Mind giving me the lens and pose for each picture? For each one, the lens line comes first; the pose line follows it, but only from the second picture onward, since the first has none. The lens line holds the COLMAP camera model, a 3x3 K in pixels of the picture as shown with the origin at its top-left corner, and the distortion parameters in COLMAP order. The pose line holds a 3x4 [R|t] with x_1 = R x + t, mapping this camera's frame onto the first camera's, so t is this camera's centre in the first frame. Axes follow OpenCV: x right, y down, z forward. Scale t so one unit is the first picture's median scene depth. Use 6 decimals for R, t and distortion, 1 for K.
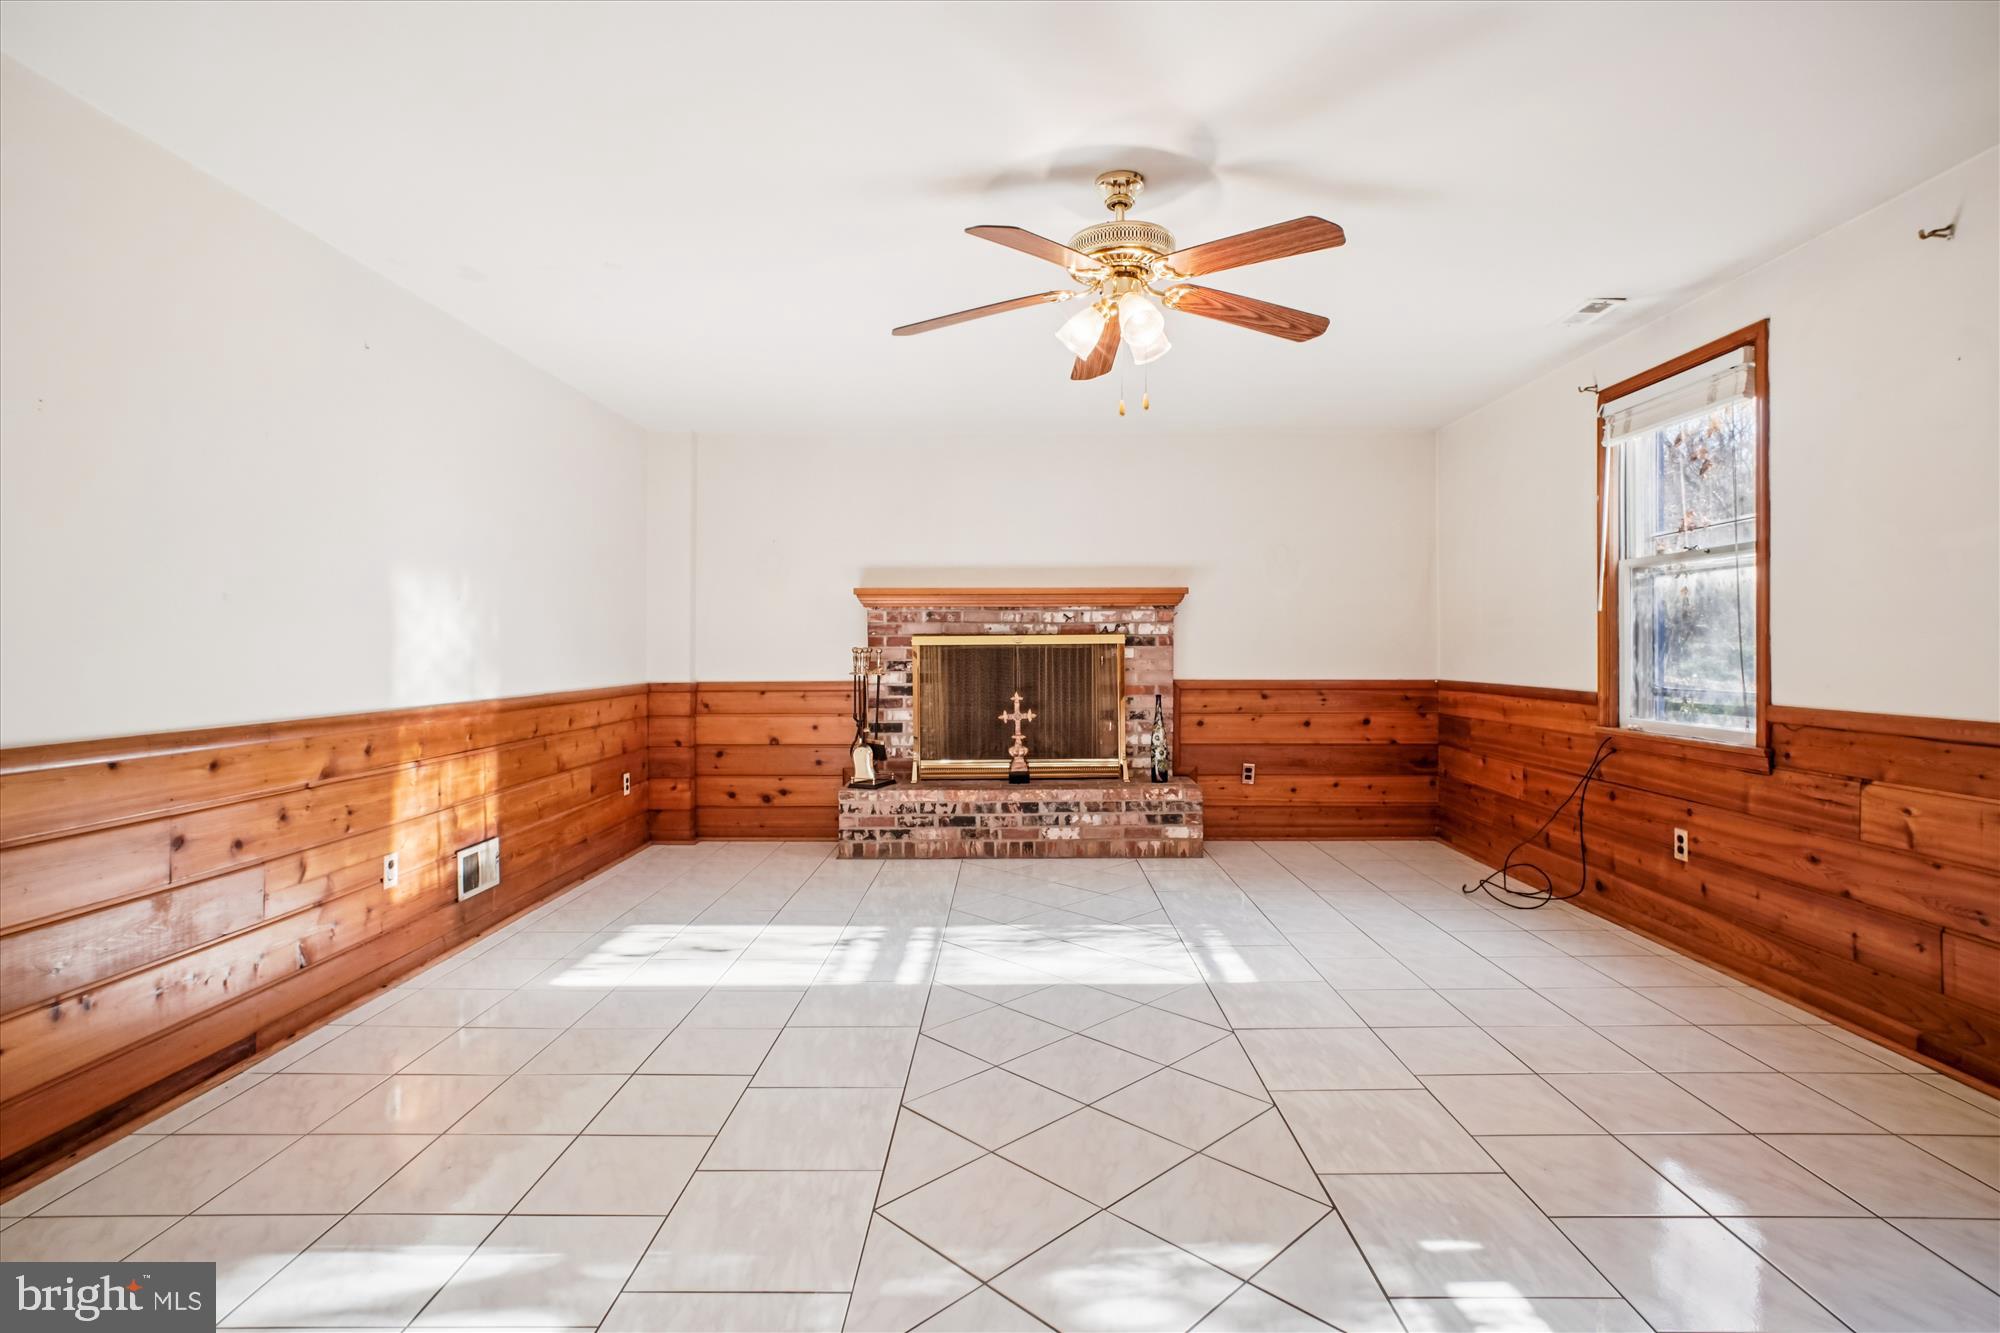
lens RADIAL K [[966.3, 0, 1002.4], [0, 966.3, 648.1], [0, 0, 1]] dist [-0.031672, 0.011525]
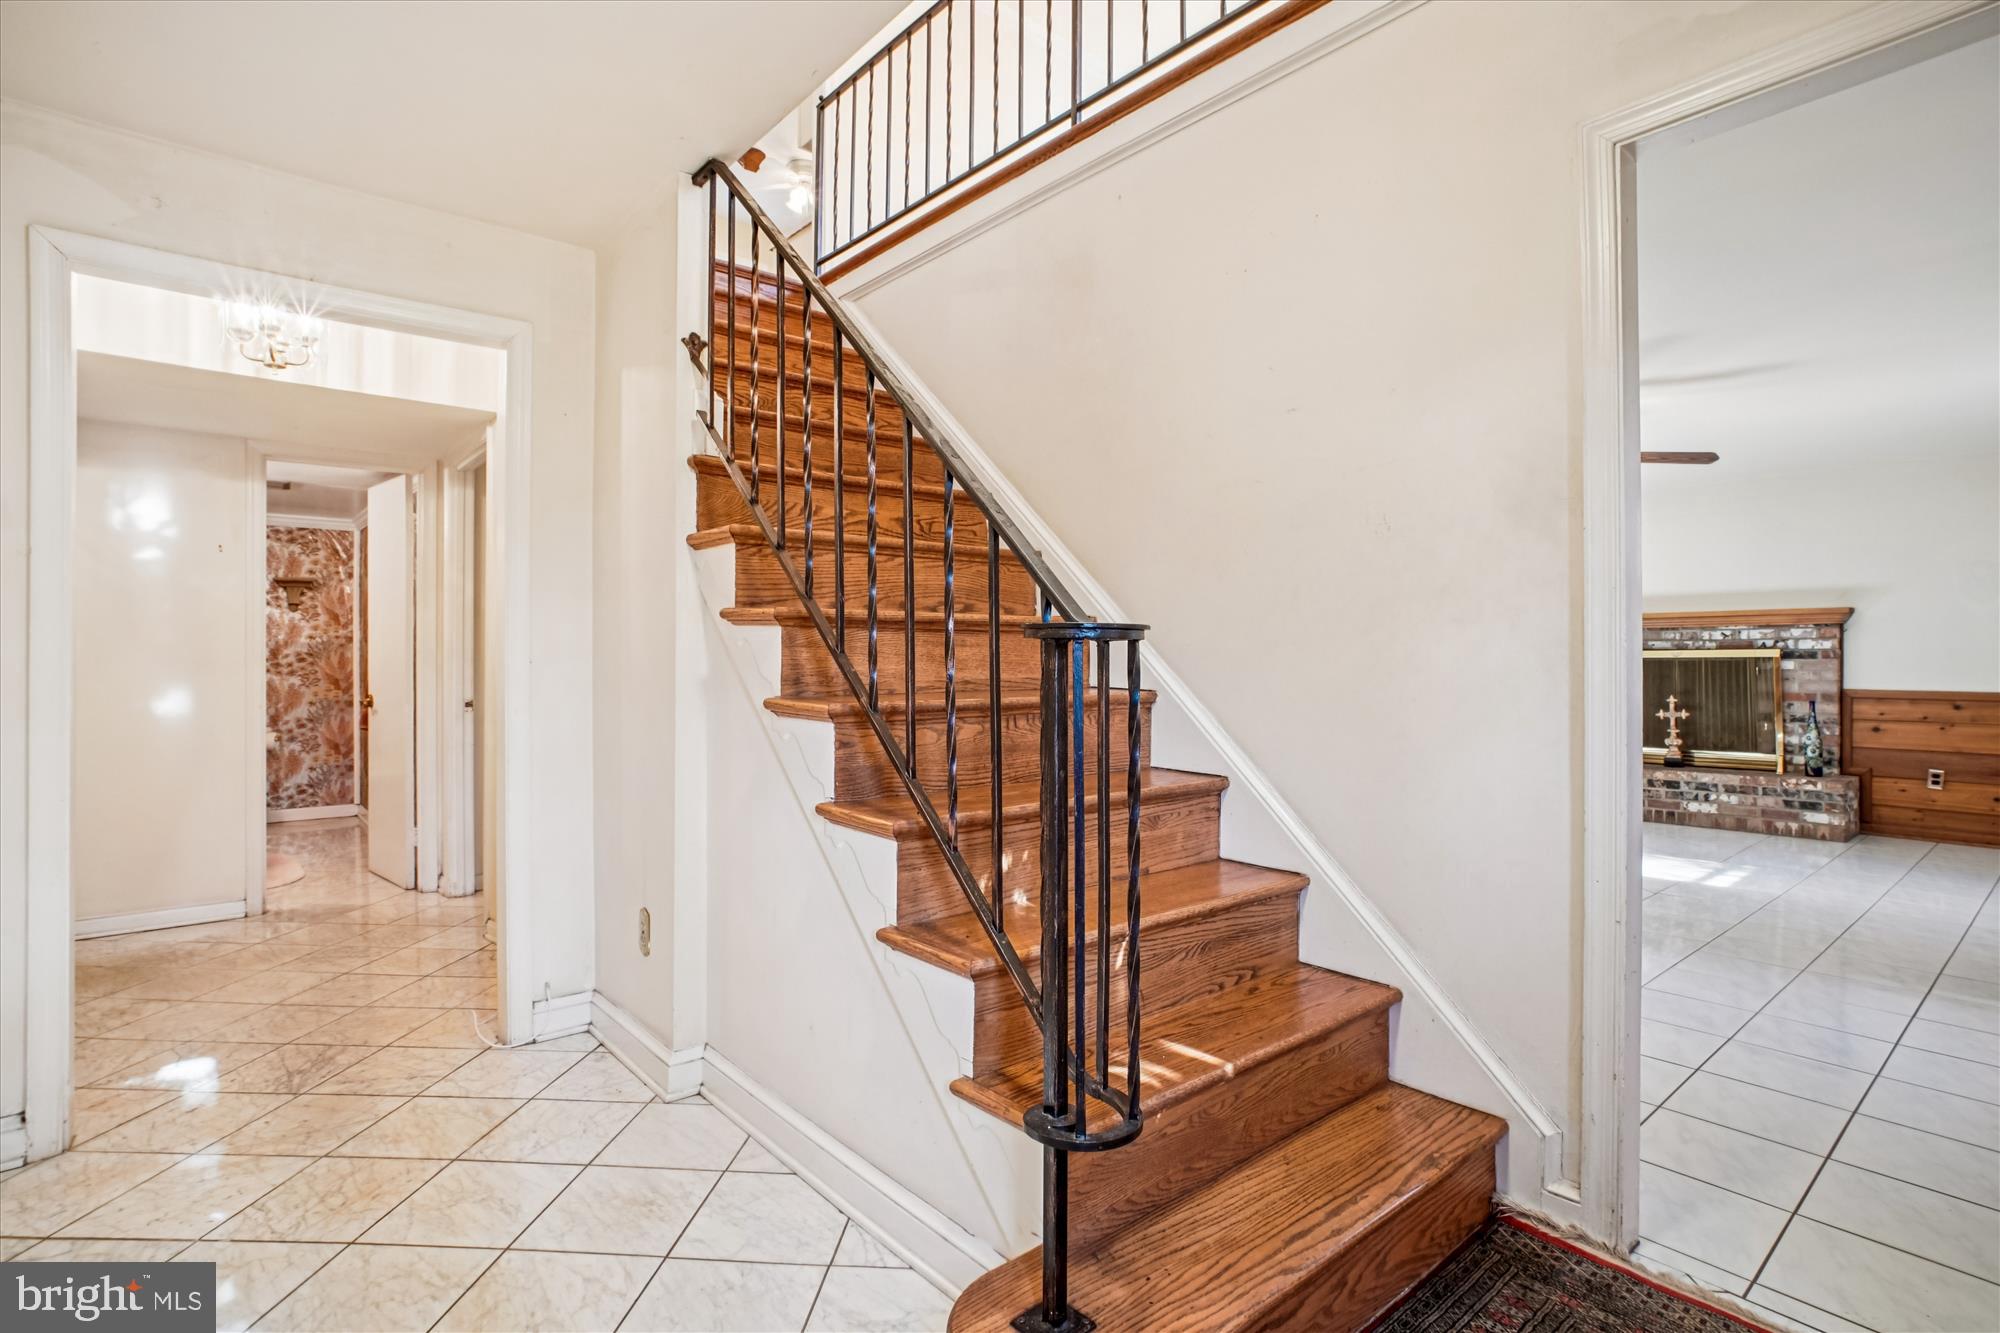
lens RADIAL K [[966.3, 0, 1001.8], [0, 966.3, 644.7], [0, 0, 1]] dist [-0.031672, 0.011525]
pose [[0.650269, -0.008203, -0.759660, 0.413566], [-0.002062, 0.999919, -0.012562, -0.003181], [0.759702, 0.009735, 0.650199, -0.504287]]
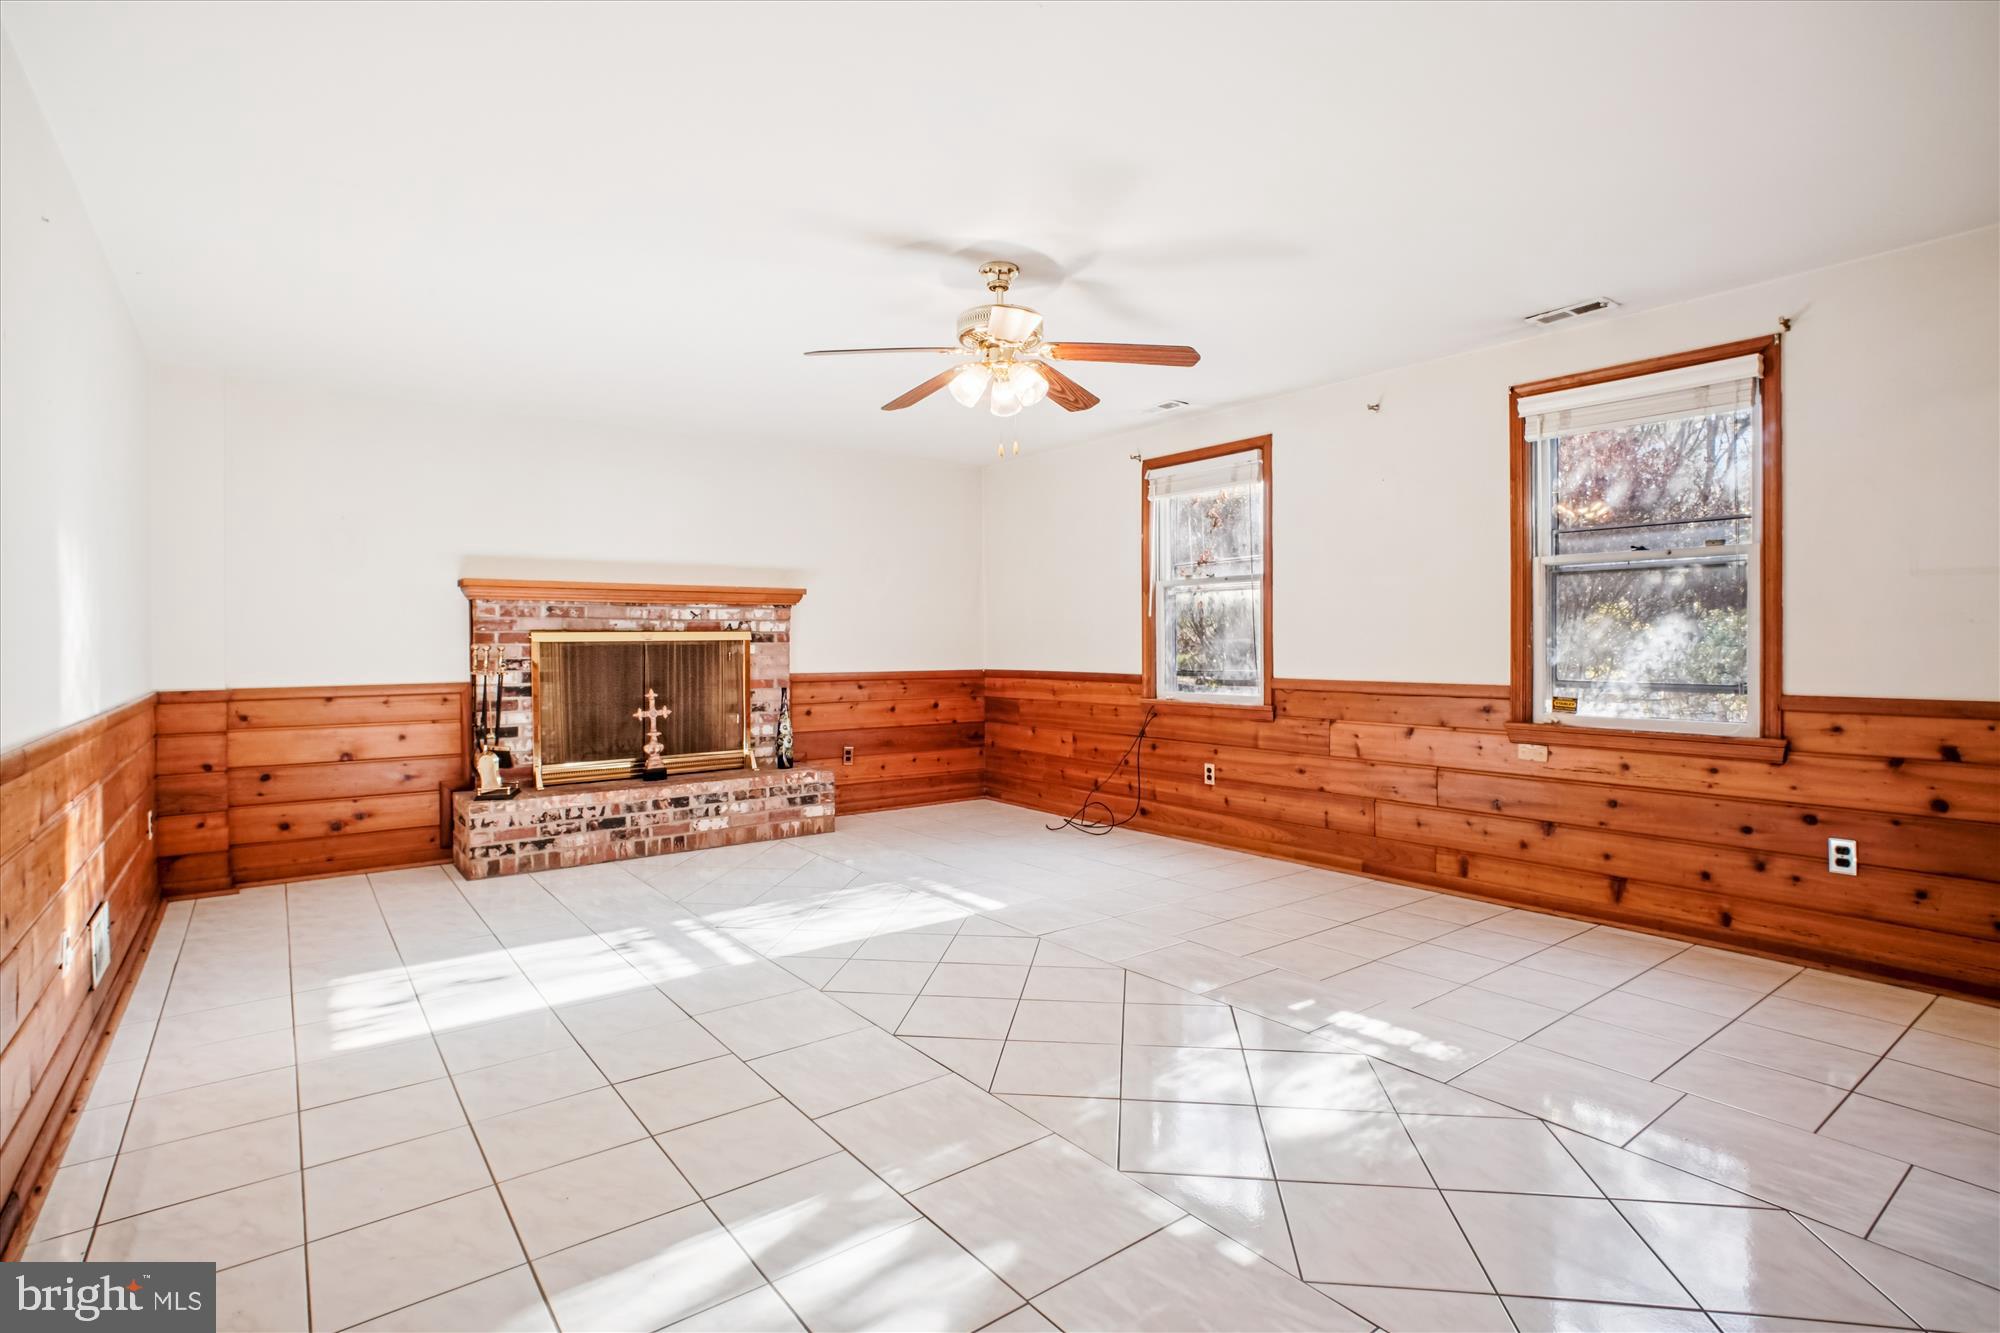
lens RADIAL K [[966.3, 0, 984.8], [0, 966.3, 655.8], [0, 0, 1]] dist [-0.031672, 0.011525]
pose [[0.796629, -0.009480, 0.604394, -0.325170], [0.003651, 0.999934, 0.010871, 0.002031], [-0.604458, -0.006453, 0.796611, 0.005340]]
